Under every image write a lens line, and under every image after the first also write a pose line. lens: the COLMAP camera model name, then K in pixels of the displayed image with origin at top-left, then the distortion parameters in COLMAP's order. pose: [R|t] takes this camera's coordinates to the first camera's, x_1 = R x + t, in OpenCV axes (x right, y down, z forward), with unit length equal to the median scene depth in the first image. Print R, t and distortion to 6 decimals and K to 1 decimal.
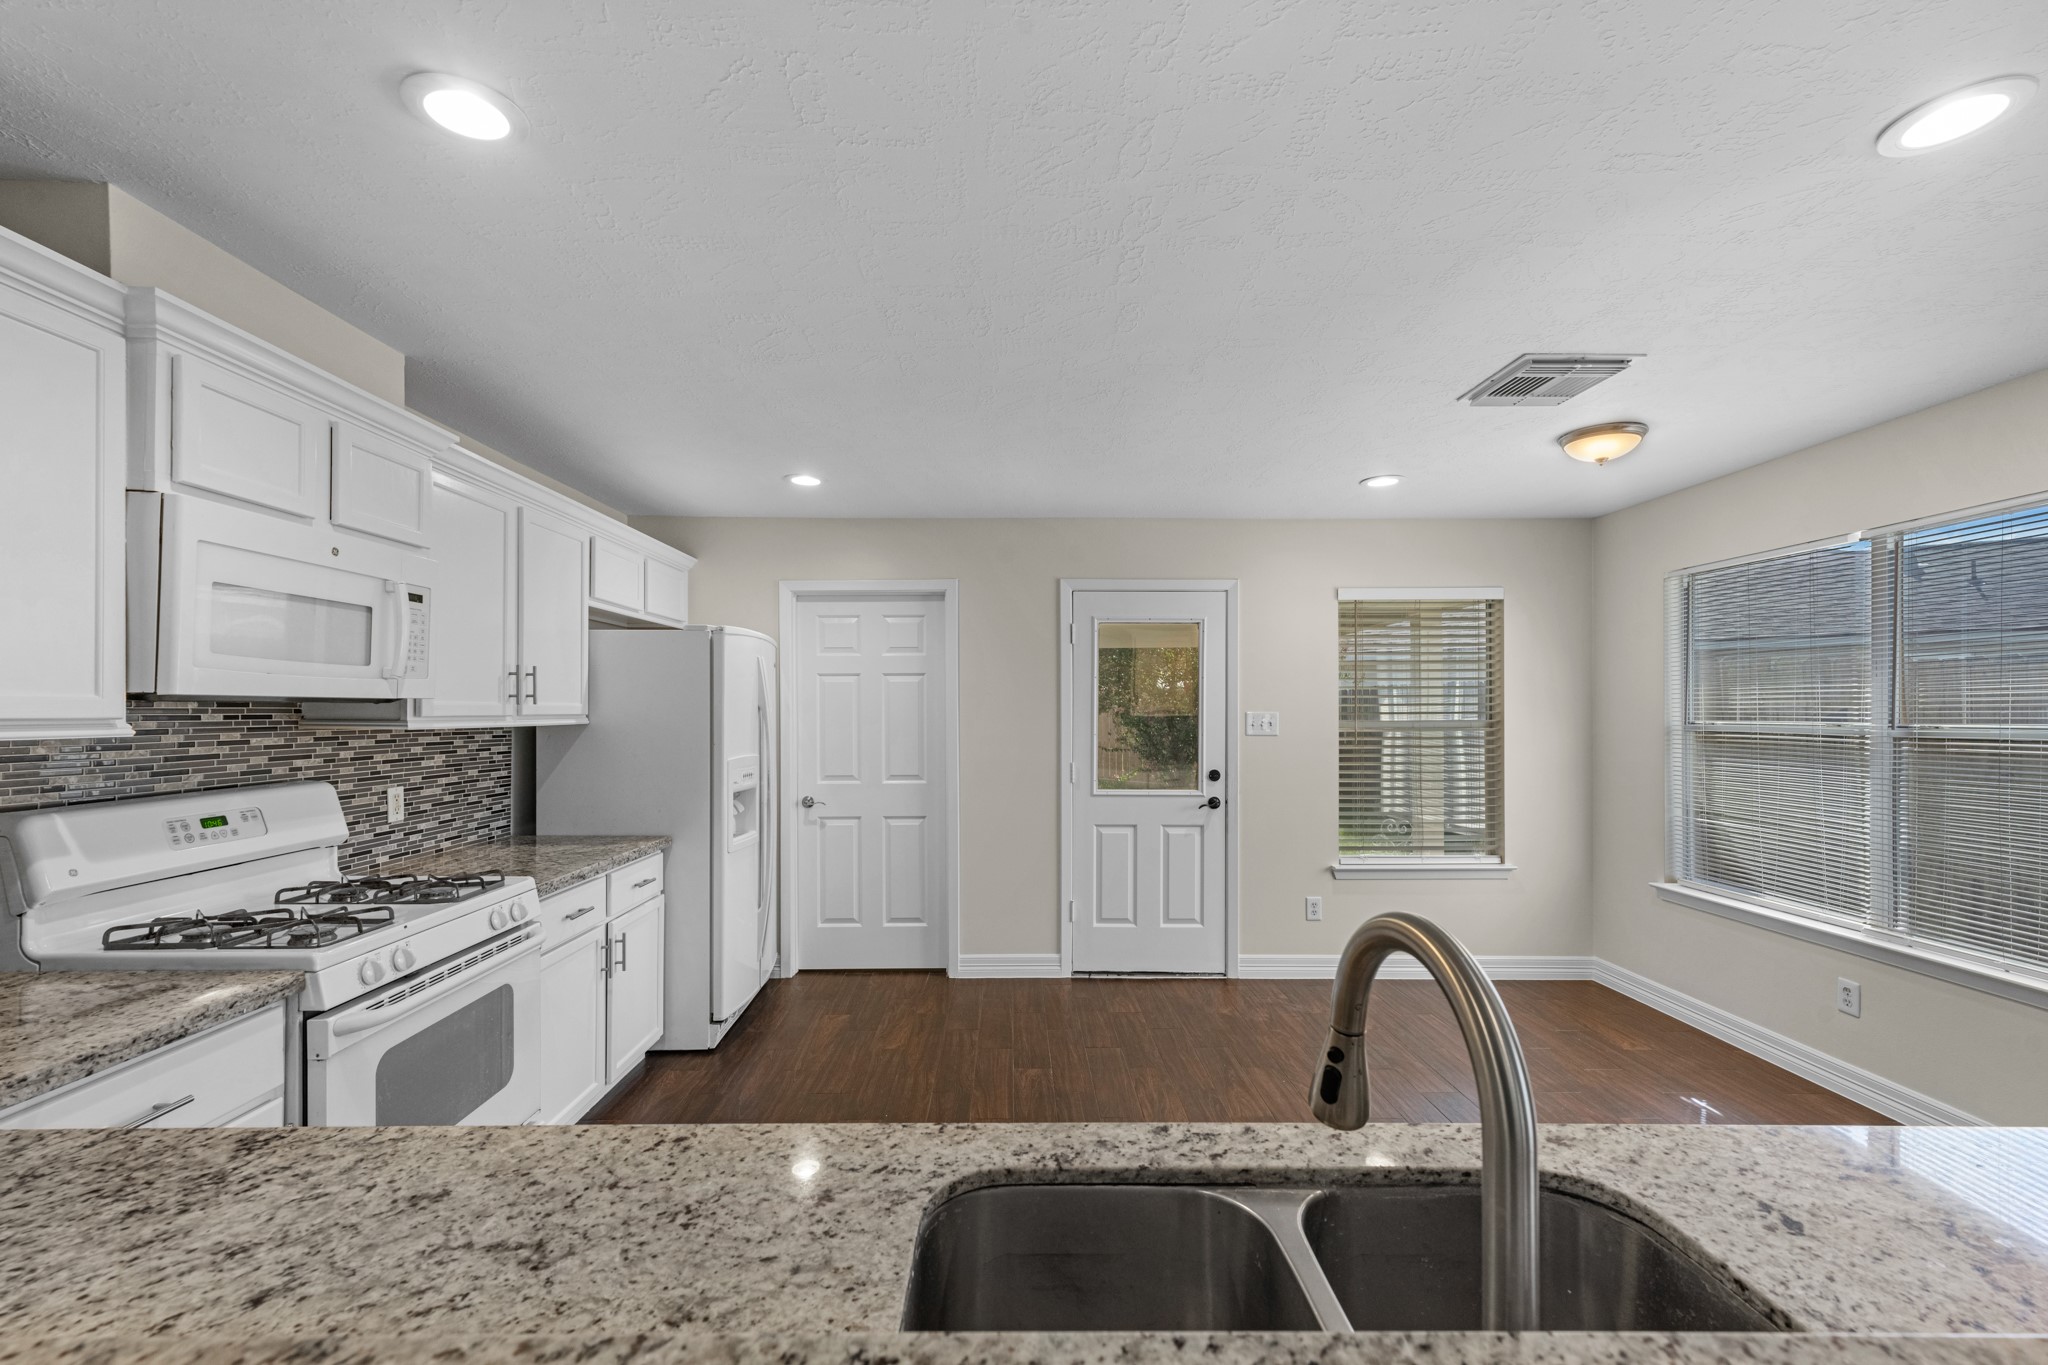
lens RADIAL K [[824.4, 0, 1014.8], [0, 824.4, 713.7], [0, 0, 1]] dist [0.000842, 0.000448]
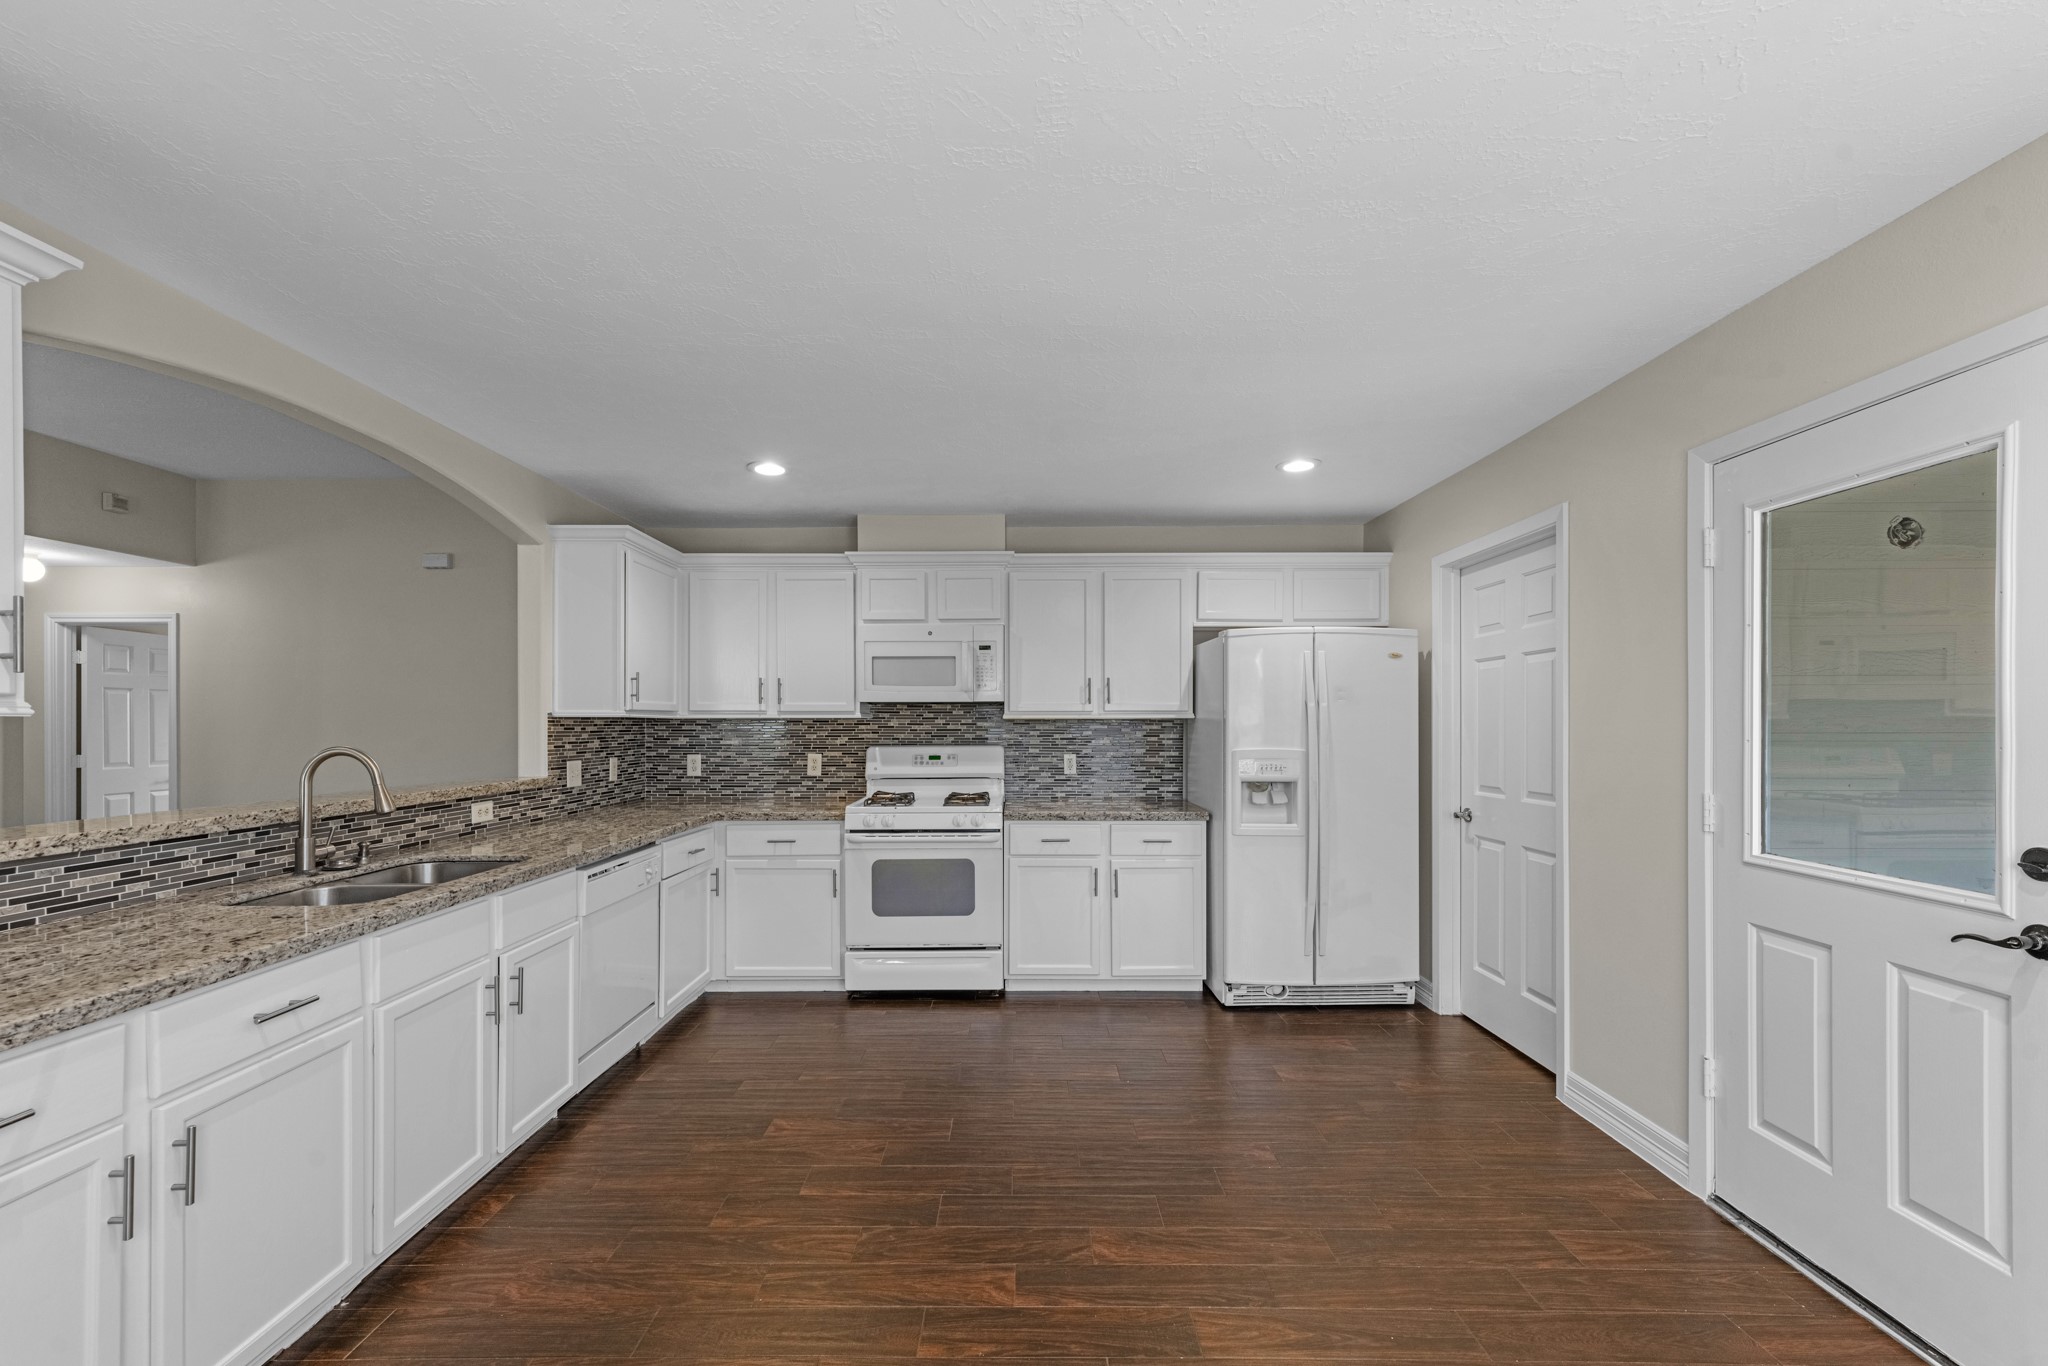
lens RADIAL K [[824.4, 0, 1009.0], [0, 824.4, 719.5], [0, 0, 1]] dist [0.000842, 0.000448]
pose [[-0.004459, -0.002581, -0.999987, 0.910376], [-0.002625, 0.999993, -0.002570, 0.021695], [0.999987, 0.002613, -0.004466, 0.846144]]
